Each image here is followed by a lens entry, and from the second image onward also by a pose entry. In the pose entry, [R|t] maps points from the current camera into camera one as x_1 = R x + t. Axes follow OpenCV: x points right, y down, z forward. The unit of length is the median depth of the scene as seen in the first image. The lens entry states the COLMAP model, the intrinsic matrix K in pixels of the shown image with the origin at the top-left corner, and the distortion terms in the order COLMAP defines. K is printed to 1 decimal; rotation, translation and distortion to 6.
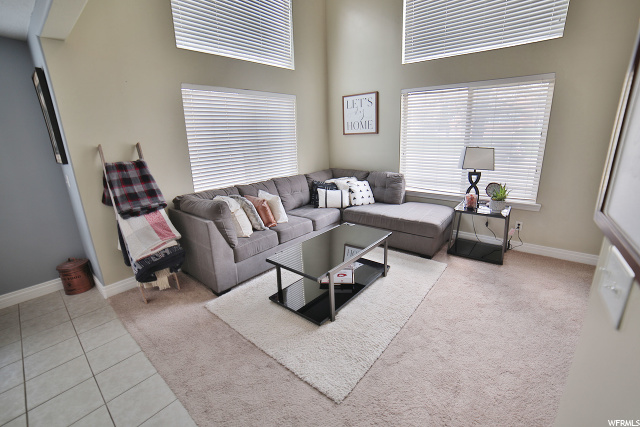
lens RADIAL K [[275.3, 0, 319.7], [0, 275.3, 211.7], [0, 0, 1]] dist [-0.110069, 0.038095]
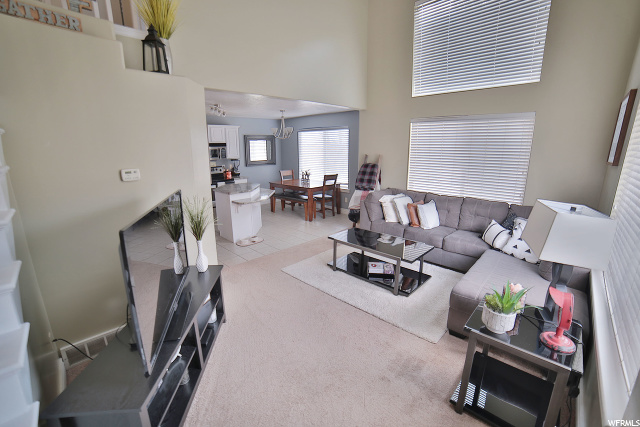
lens RADIAL K [[275.3, 0, 319.7], [0, 275.3, 211.7], [0, 0, 1]] dist [-0.110069, 0.038095]
pose [[-0.093966, 0.256500, -0.961966, 1.213777], [-0.254090, 0.928063, 0.272280, -0.277456], [0.962605, 0.270011, -0.022033, 0.664094]]
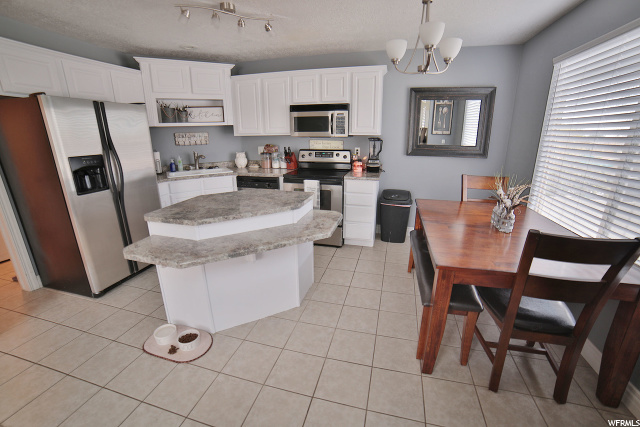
lens RADIAL K [[275.3, 0, 319.7], [0, 275.3, 211.7], [0, 0, 1]] dist [-0.110069, 0.038095]
pose [[-0.913241, 0.145903, -0.380399, -0.470246], [-0.077074, 0.854949, 0.512953, -0.177545], [0.400064, 0.497769, -0.769529, 0.747059]]
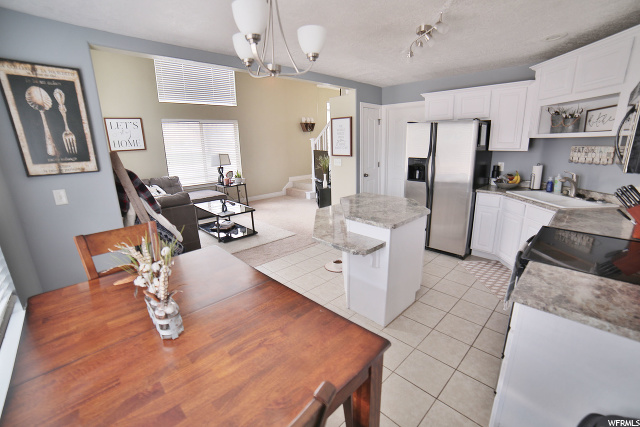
lens RADIAL K [[275.3, 0, 319.7], [0, 275.3, 211.7], [0, 0, 1]] dist [-0.110069, 0.038095]
pose [[0.112897, -0.216266, 0.969785, -1.484560], [0.280656, 0.943221, 0.177670, 0.007536], [-0.953146, 0.252117, 0.167183, 0.093462]]
